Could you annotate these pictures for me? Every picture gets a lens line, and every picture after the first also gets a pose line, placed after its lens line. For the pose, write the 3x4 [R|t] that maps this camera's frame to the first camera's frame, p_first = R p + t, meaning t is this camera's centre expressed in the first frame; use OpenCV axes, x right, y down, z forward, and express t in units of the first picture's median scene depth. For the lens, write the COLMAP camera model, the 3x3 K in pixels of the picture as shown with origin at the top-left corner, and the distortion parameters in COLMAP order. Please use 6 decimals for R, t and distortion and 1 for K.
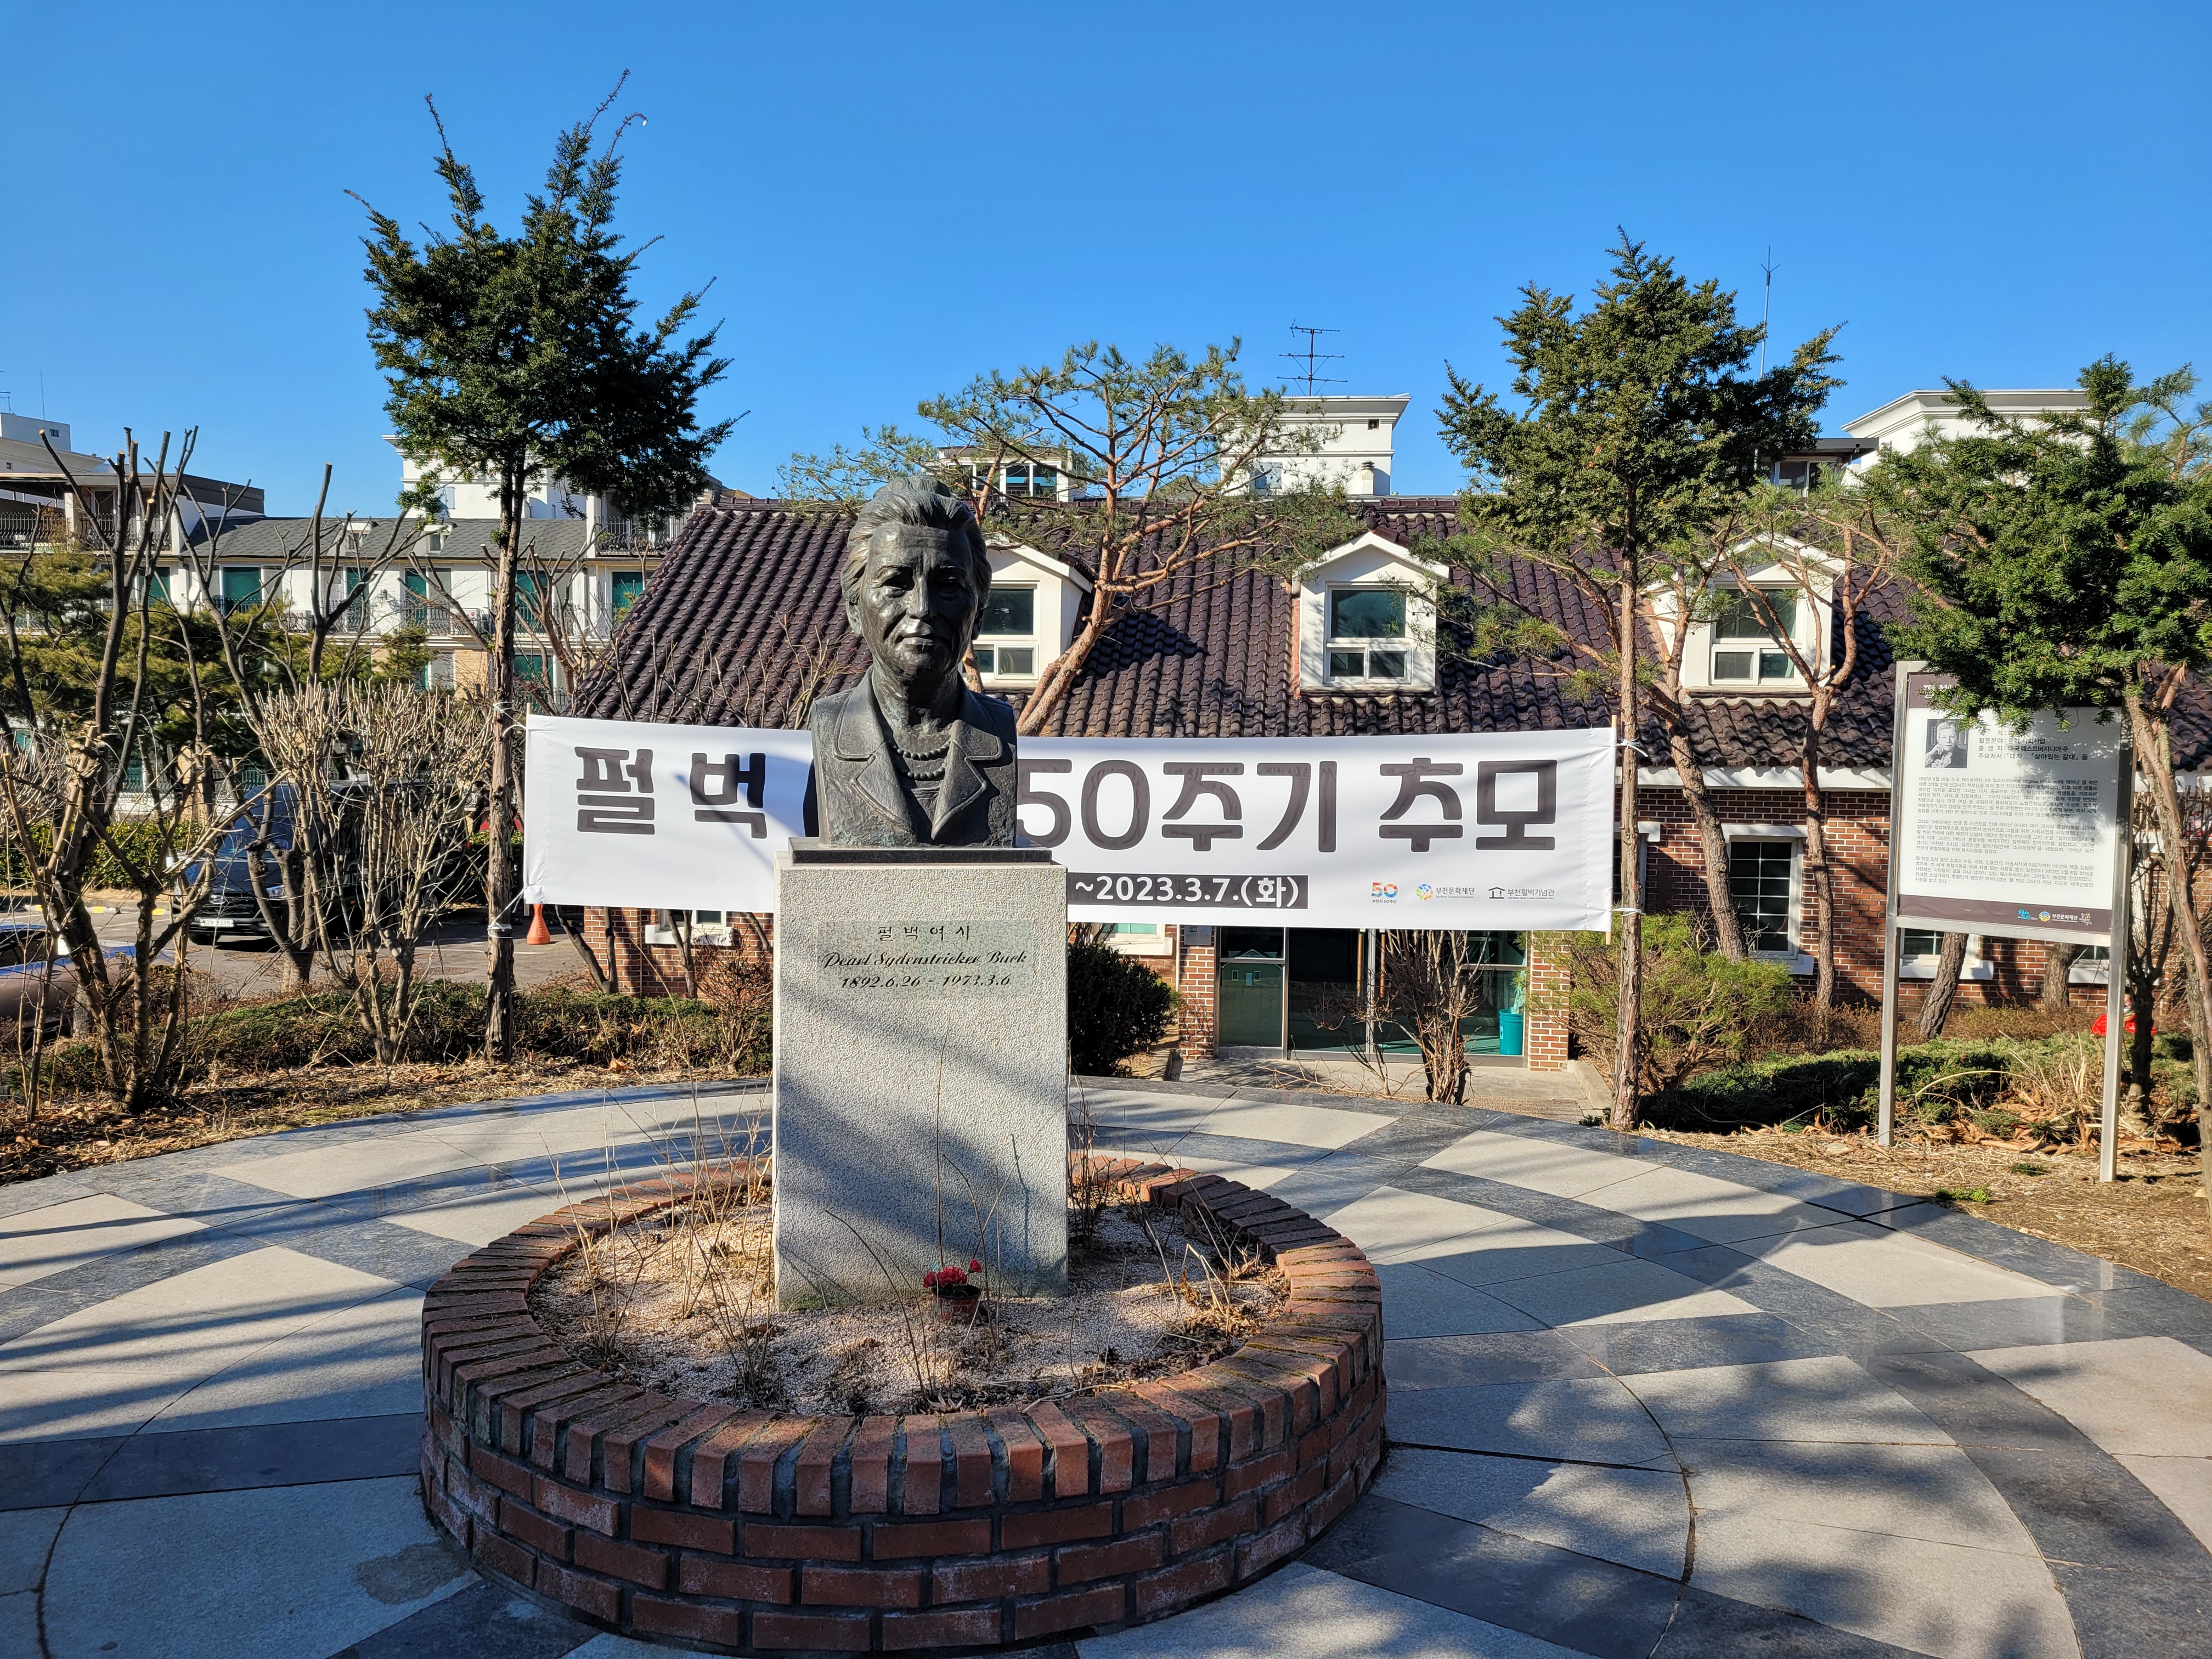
lens RADIAL K [[1628.5, 0, 1106.0], [0, 1628.5, 829.5], [0, 0, 1]] dist [0.038904, -0.005308]
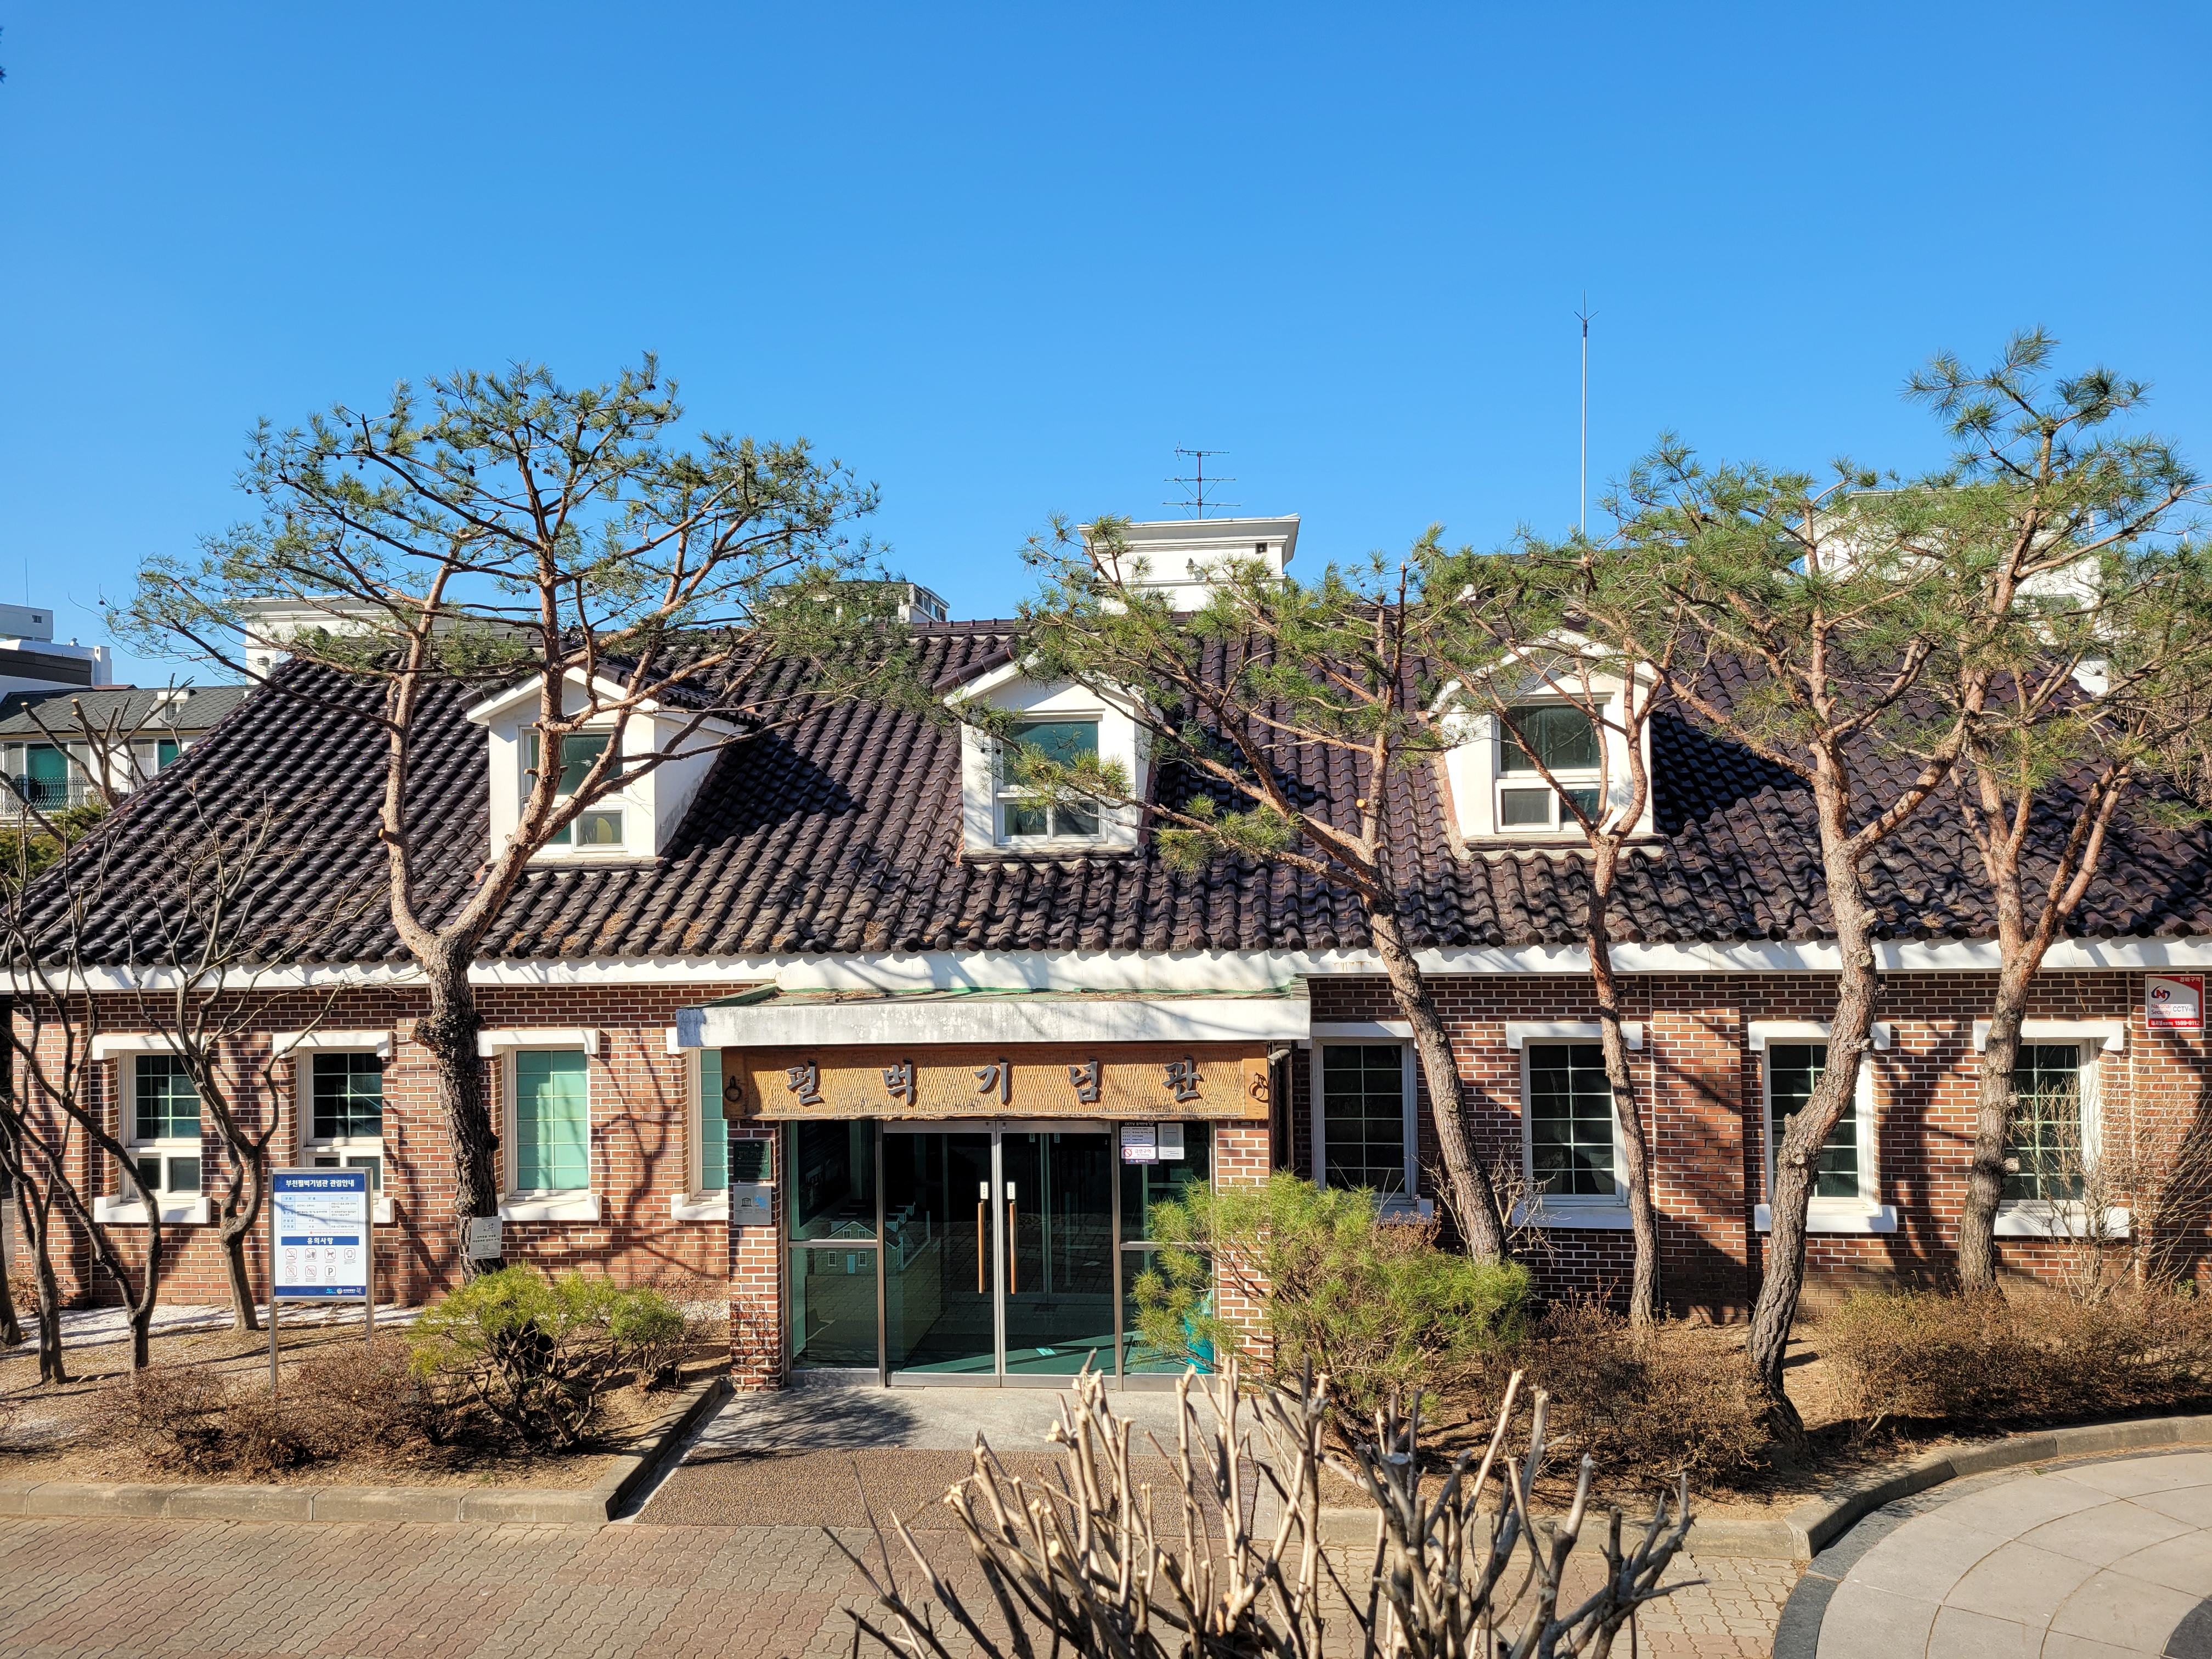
lens RADIAL K [[1619.9, 0, 1106.0], [0, 1619.9, 829.5], [0, 0, 1]] dist [0.043979, -0.000969]
pose [[0.999391, -0.030788, -0.016398, 0.205402], [0.029176, 0.995442, -0.090800, -0.028006], [0.019119, 0.090266, 0.995734, 0.259415]]
